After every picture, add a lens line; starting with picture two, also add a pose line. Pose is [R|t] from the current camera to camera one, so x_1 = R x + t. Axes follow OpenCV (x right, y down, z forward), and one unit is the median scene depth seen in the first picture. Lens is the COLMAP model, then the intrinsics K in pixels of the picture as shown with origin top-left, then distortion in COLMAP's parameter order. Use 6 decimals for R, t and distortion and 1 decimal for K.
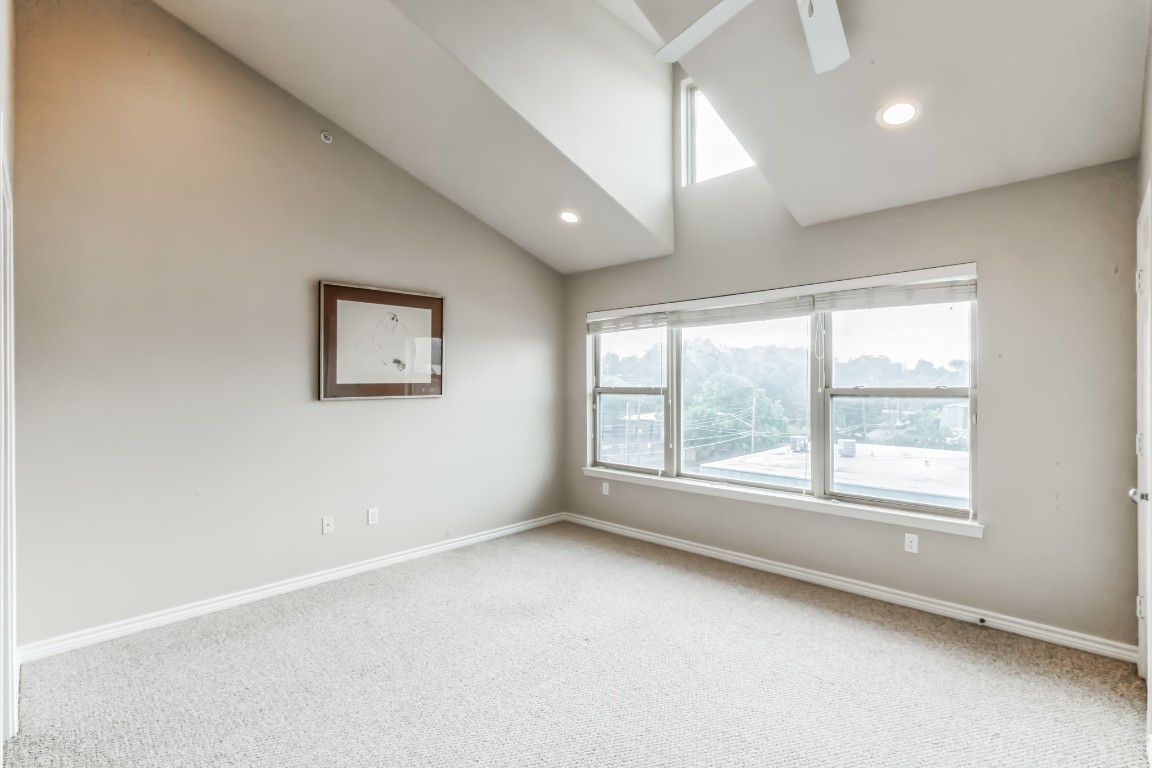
lens RADIAL K [[529.5, 0, 574.5], [0, 529.5, 383.8], [0, 0, 1]] dist [-0.000340, 0.001014]
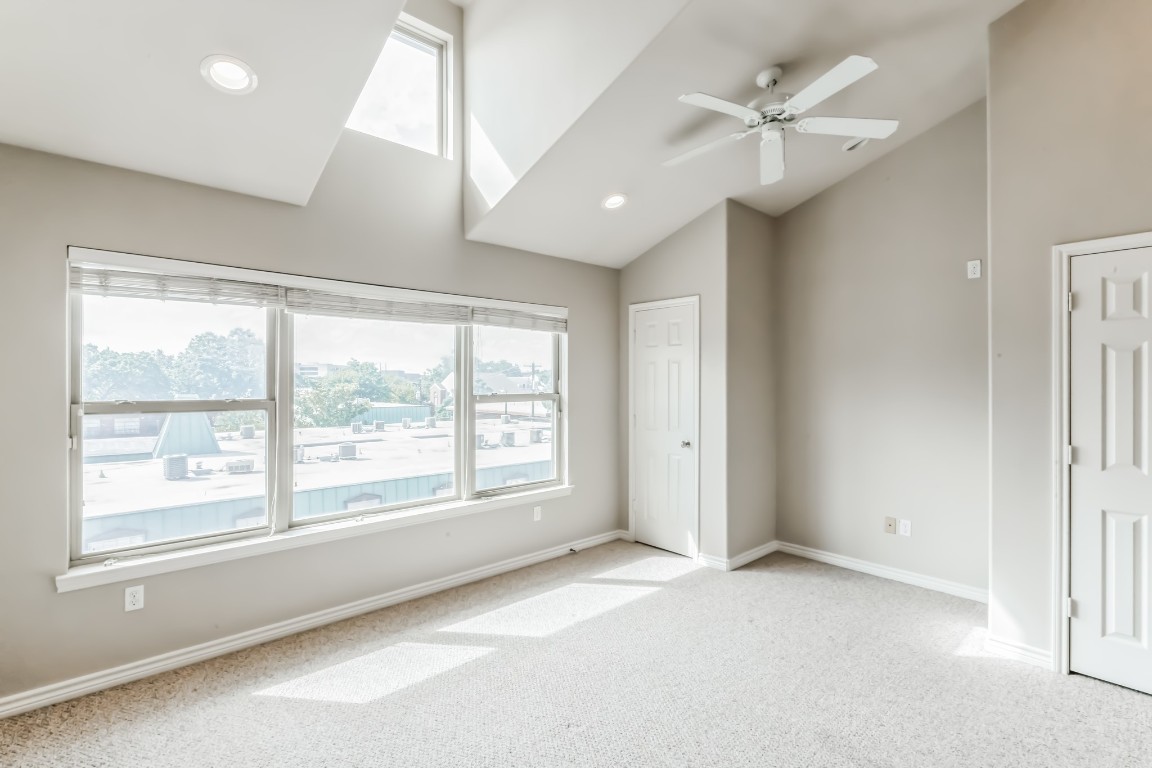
lens RADIAL K [[534.2, 0, 576.0], [0, 534.2, 384.0], [0, 0, 1]] dist [-0.003508, 0.000100]
pose [[0.061607, 0.006447, 0.998080, -0.601129], [0.008217, 0.999942, -0.006966, -0.005721], [-0.998067, 0.008631, 0.061551, 0.738231]]
